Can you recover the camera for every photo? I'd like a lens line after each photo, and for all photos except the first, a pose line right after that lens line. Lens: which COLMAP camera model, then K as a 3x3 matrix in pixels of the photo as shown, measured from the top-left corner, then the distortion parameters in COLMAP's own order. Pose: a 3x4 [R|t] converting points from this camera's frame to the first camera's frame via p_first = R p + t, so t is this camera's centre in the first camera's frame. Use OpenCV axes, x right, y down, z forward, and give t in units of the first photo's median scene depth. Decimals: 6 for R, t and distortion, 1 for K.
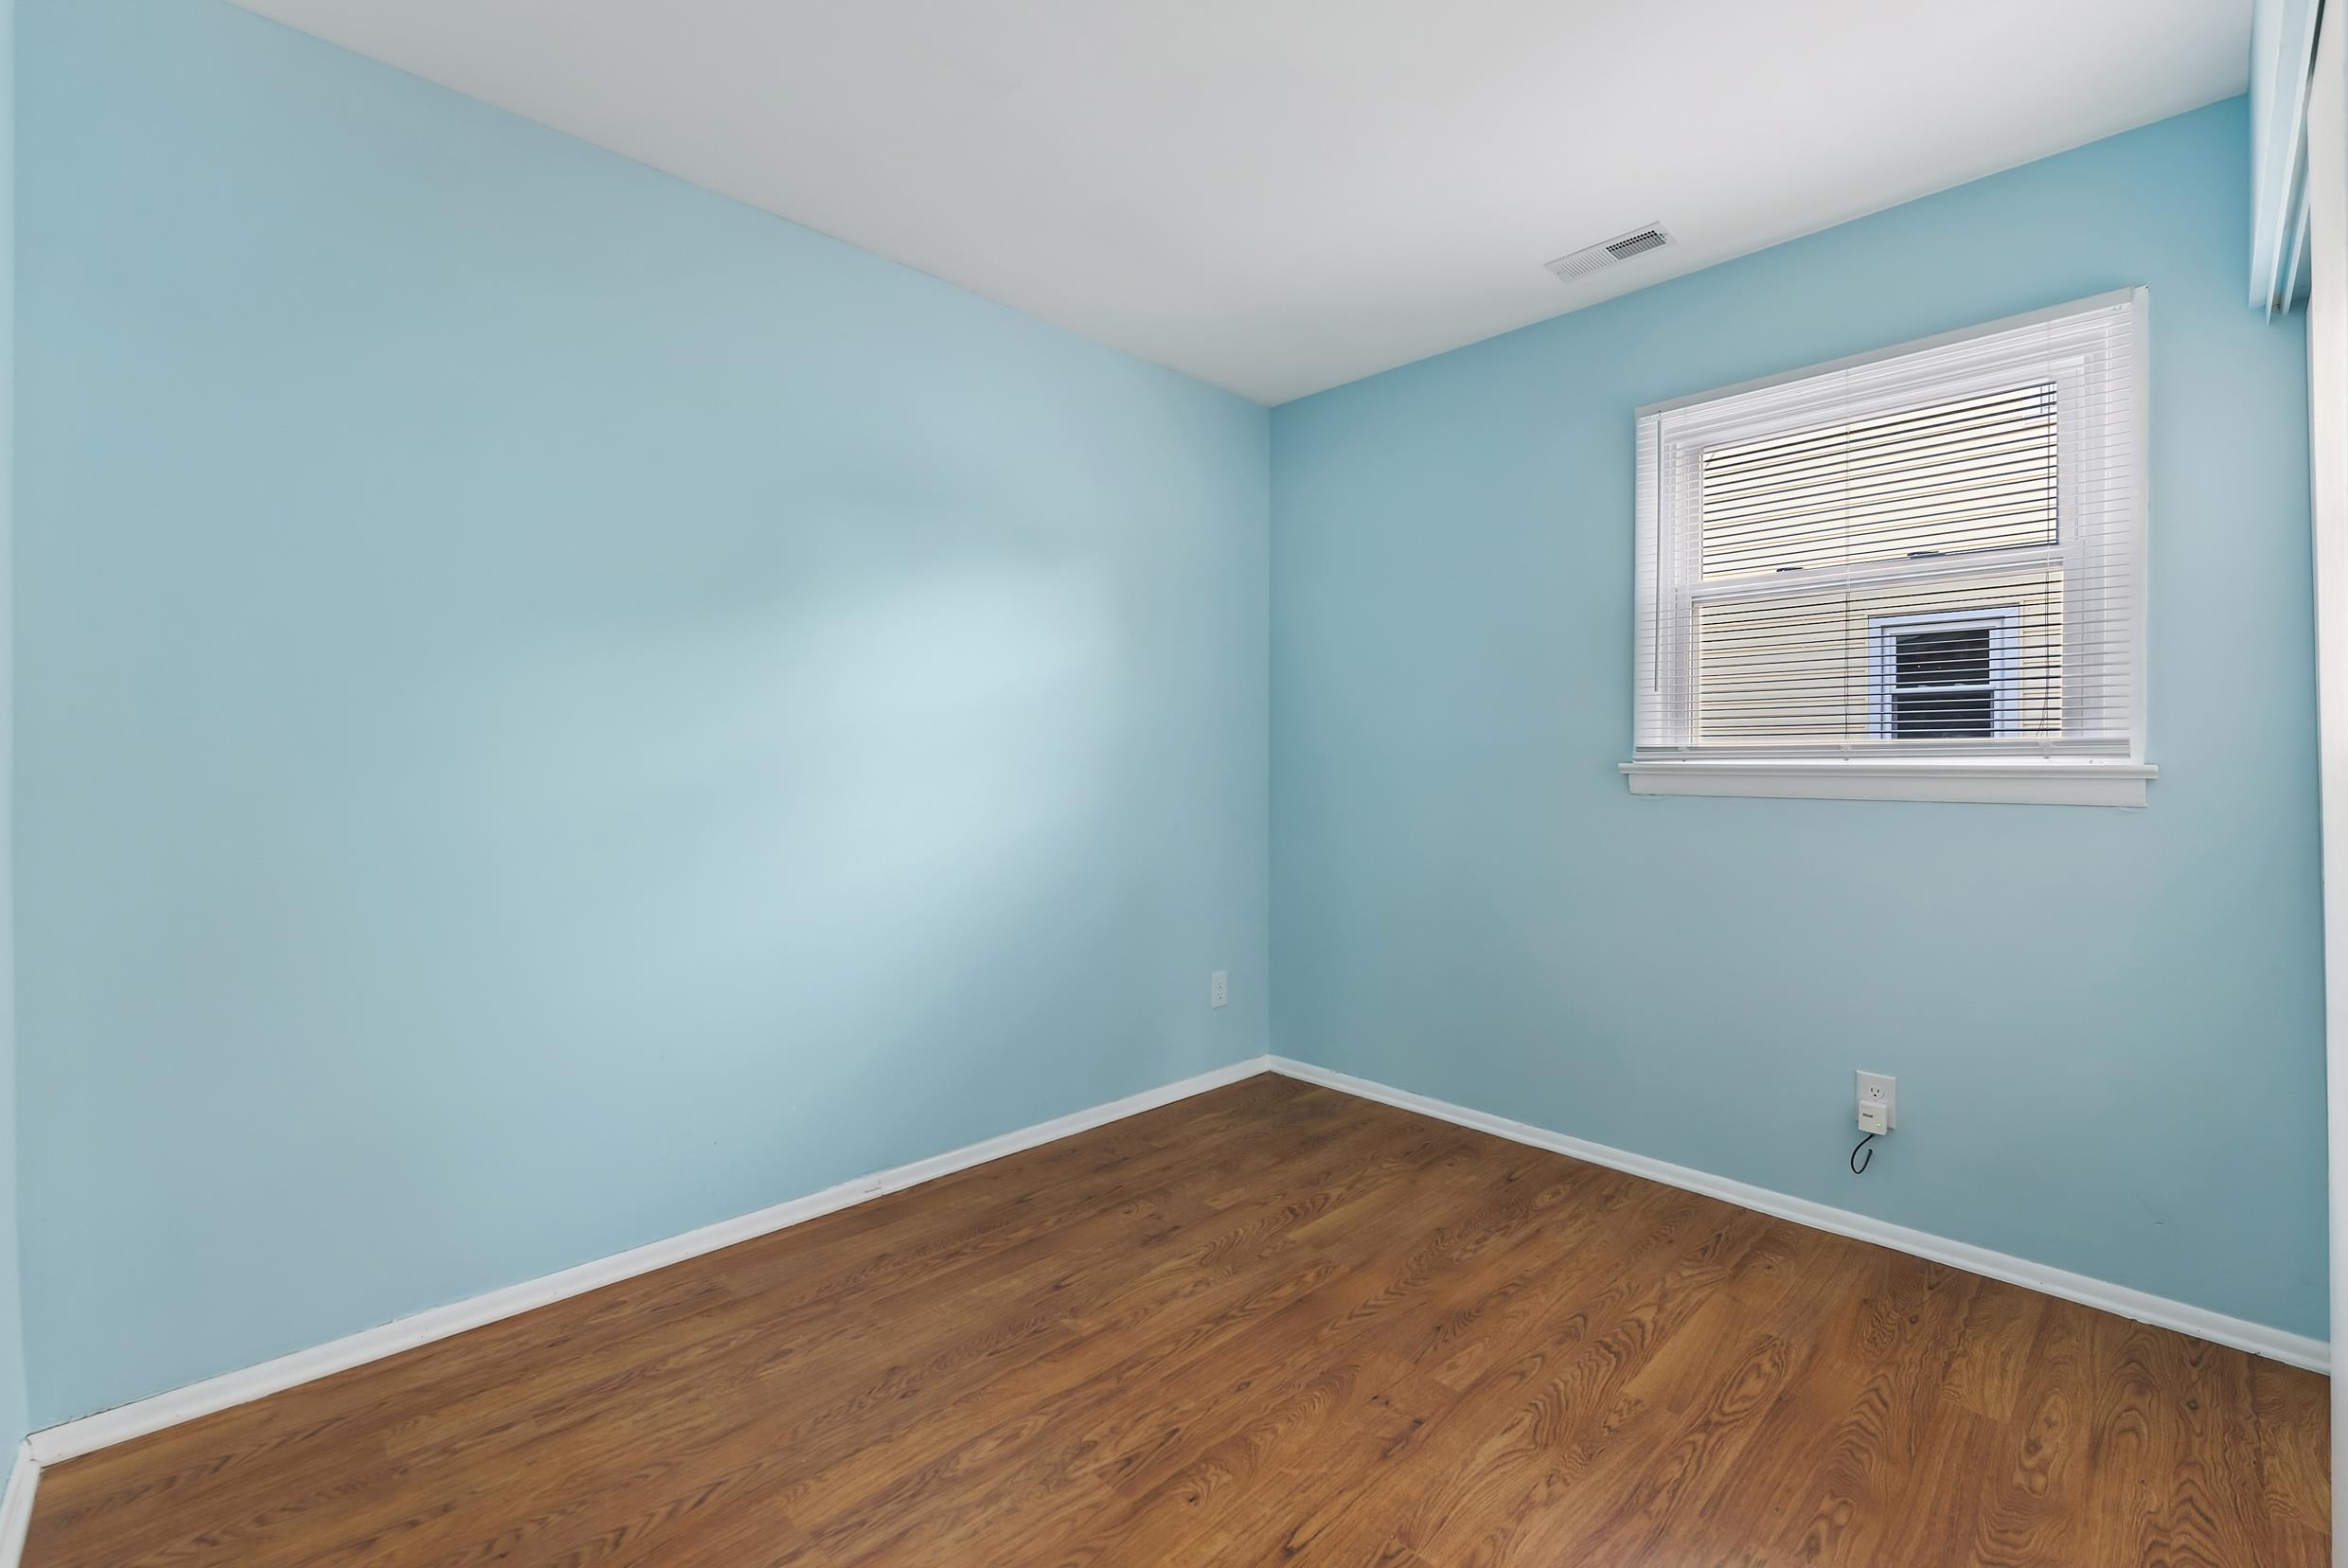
lens RADIAL K [[991.3, 0, 1171.8], [0, 991.3, 743.9], [0, 0, 1]] dist [-0.000981, 0.000121]
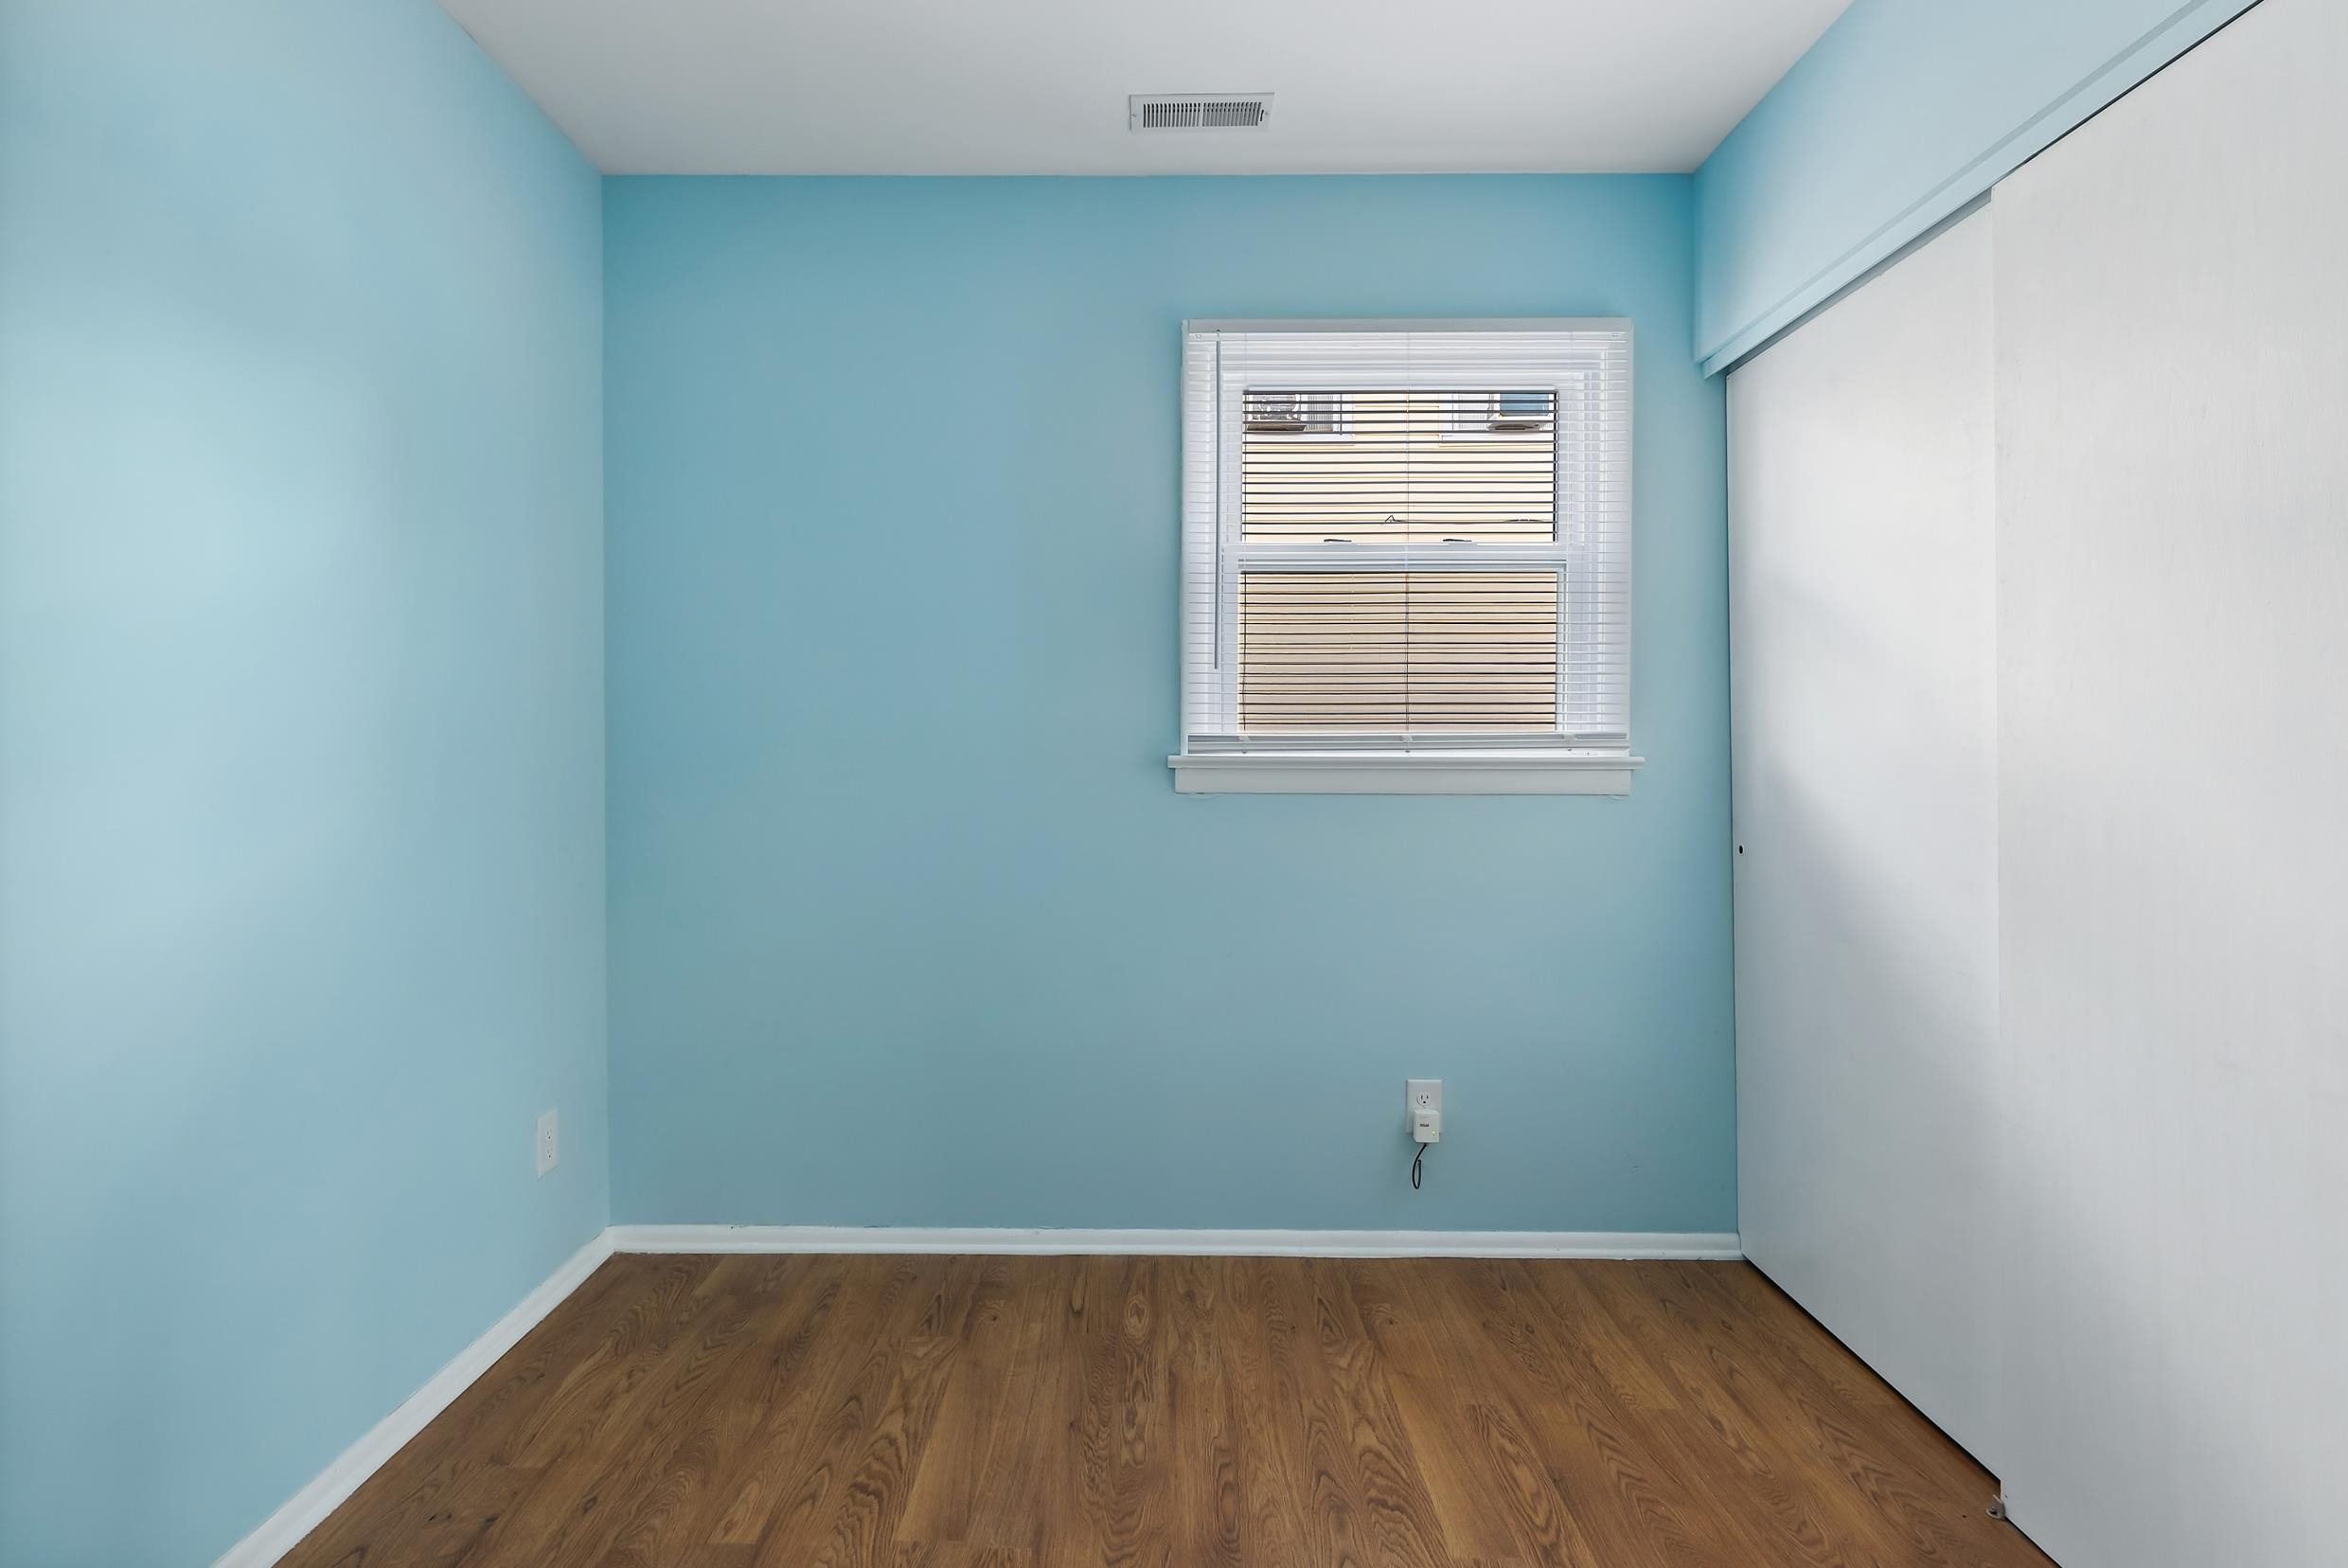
lens RADIAL K [[1169.7, 0, 1124.9], [0, 1169.7, 752.2], [0, 0, 1]] dist [-0.000209, -0.000121]
pose [[0.712574, -0.003418, 0.701588, -0.288670], [-0.011869, 0.999786, 0.016926, 0.000939], [-0.701496, -0.020388, 0.712381, 0.406313]]
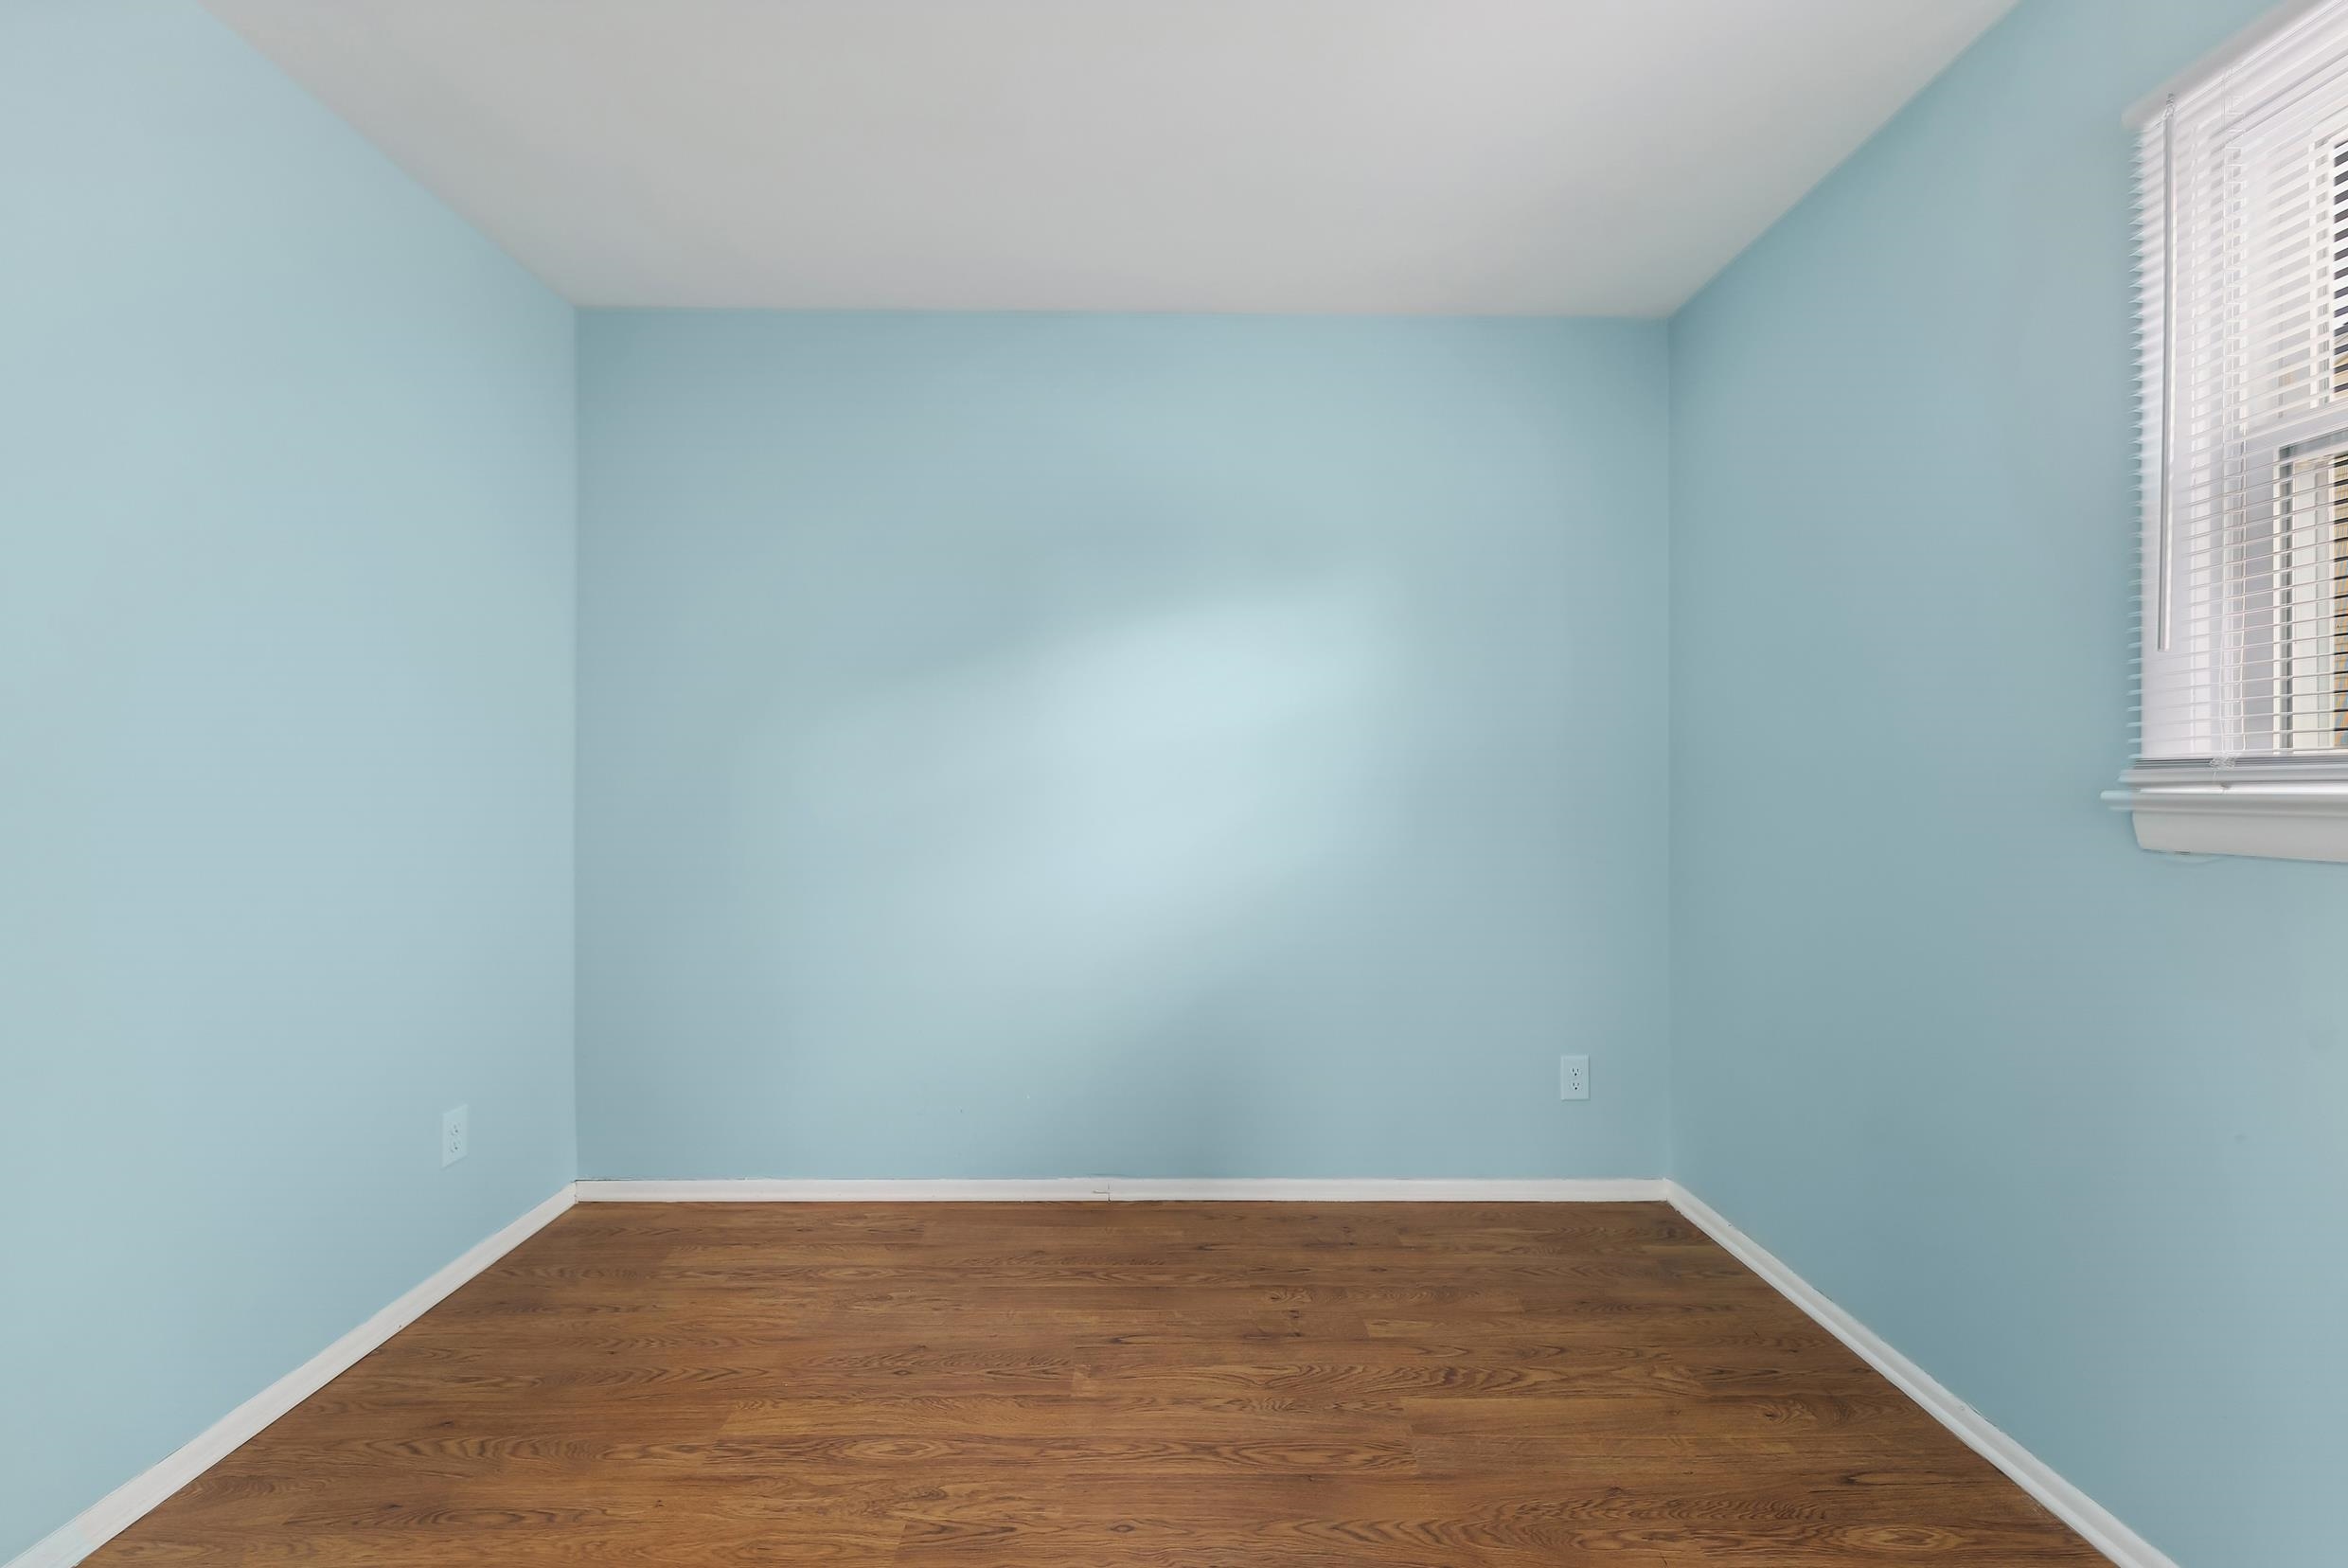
lens RADIAL K [[967.6, 0, 1174.0], [0, 967.6, 784.0], [0, 0, 1]] dist [0.003040, 0.000083]
pose [[0.725041, -0.005711, -0.688682, 0.519711], [0.014812, 0.999864, 0.007301, 0.005086], [0.688546, -0.015494, 0.725027, 0.336395]]
